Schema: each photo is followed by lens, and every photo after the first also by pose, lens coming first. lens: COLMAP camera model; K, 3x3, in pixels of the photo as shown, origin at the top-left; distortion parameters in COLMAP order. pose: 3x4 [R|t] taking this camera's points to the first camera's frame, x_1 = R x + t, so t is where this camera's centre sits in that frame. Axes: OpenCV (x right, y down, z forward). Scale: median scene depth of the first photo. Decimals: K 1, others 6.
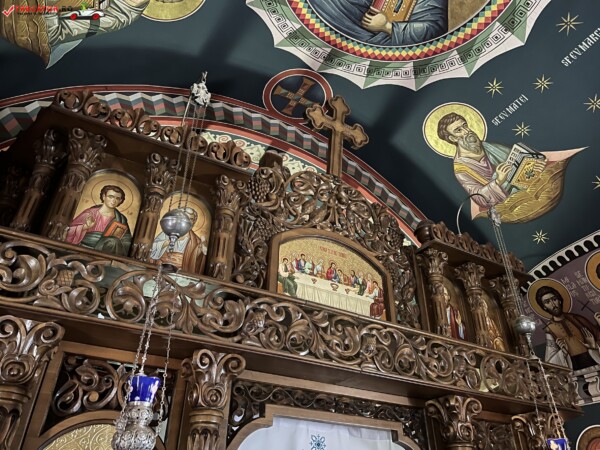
lens RADIAL K [[450.9, 0, 299.4], [0, 450.9, 224.1], [0, 0, 1]] dist [0.042755, -0.048778]
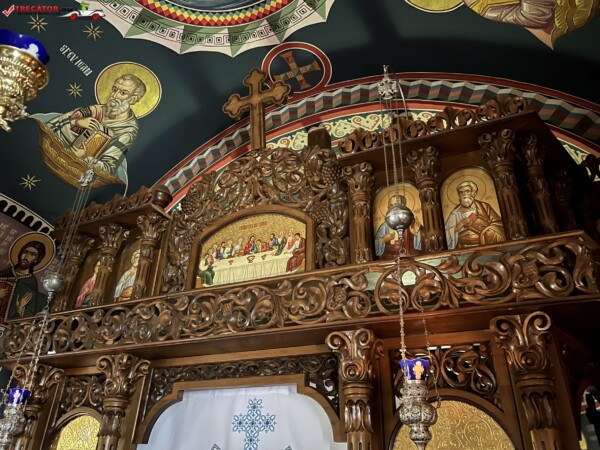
lens RADIAL K [[450.9, 0, 298.6], [0, 450.9, 224.5], [0, 0, 1]] dist [0.042755, -0.048778]
pose [[0.593173, -0.400899, -0.698159, 0.667692], [0.433315, 0.889854, -0.142820, 0.196735], [0.678516, -0.217805, 0.701553, 0.272268]]
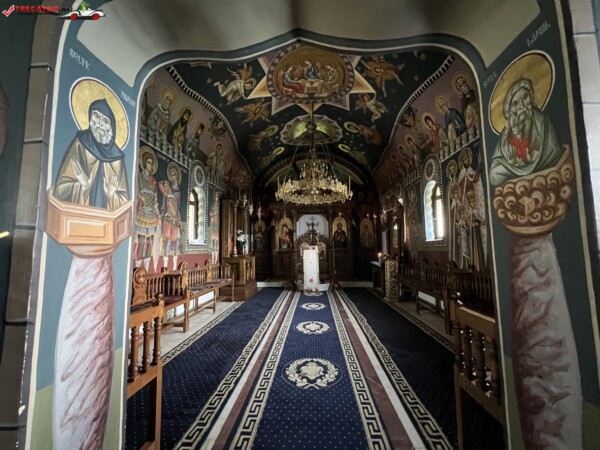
lens RADIAL K [[239.3, 0, 299.8], [0, 239.3, 224.9], [0, 0, 1]] dist [-0.002035, 0.000743]
pose [[0.840800, -0.071605, -0.536590, 1.344410], [0.319440, 0.865874, 0.384994, -0.685561], [0.437051, -0.495111, 0.750900, -1.469342]]
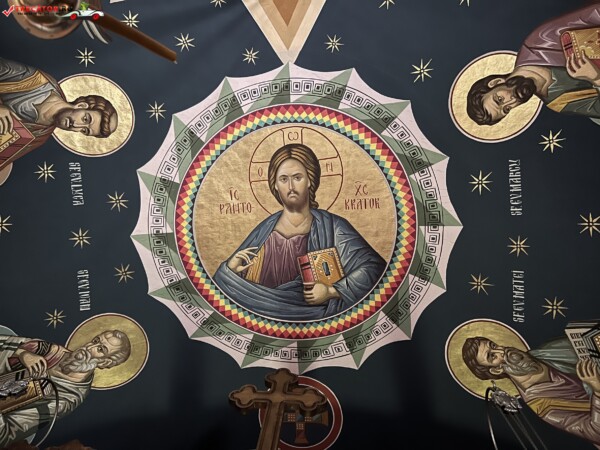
lens RADIAL K [[450.9, 0, 300.7], [0, 450.9, 226.2], [0, 0, 1]] dist [0.042755, -0.048778]
pose [[0.852085, -0.504419, -0.139691, 0.344171], [0.202265, 0.563493, -0.800977, 0.227699], [0.482743, 0.654246, 0.582170, 0.340918]]
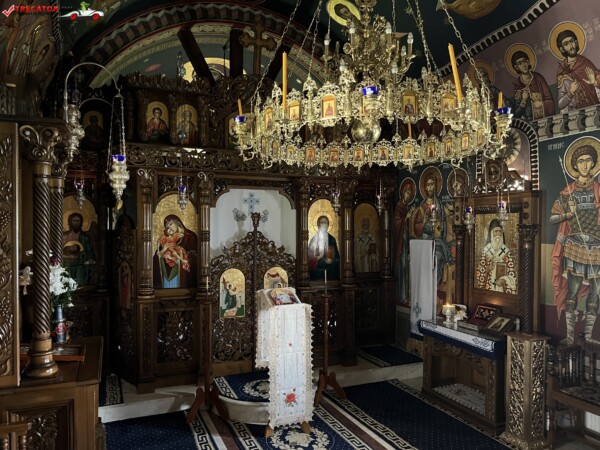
lens RADIAL K [[450.9, 0, 294.2], [0, 450.9, 226.8], [0, 0, 1]] dist [0.042755, -0.048778]
pose [[0.992709, -0.010389, -0.120086, 0.411101], [0.075327, 0.831234, 0.550796, -0.551175], [0.094097, -0.555826, 0.825956, -0.876778]]
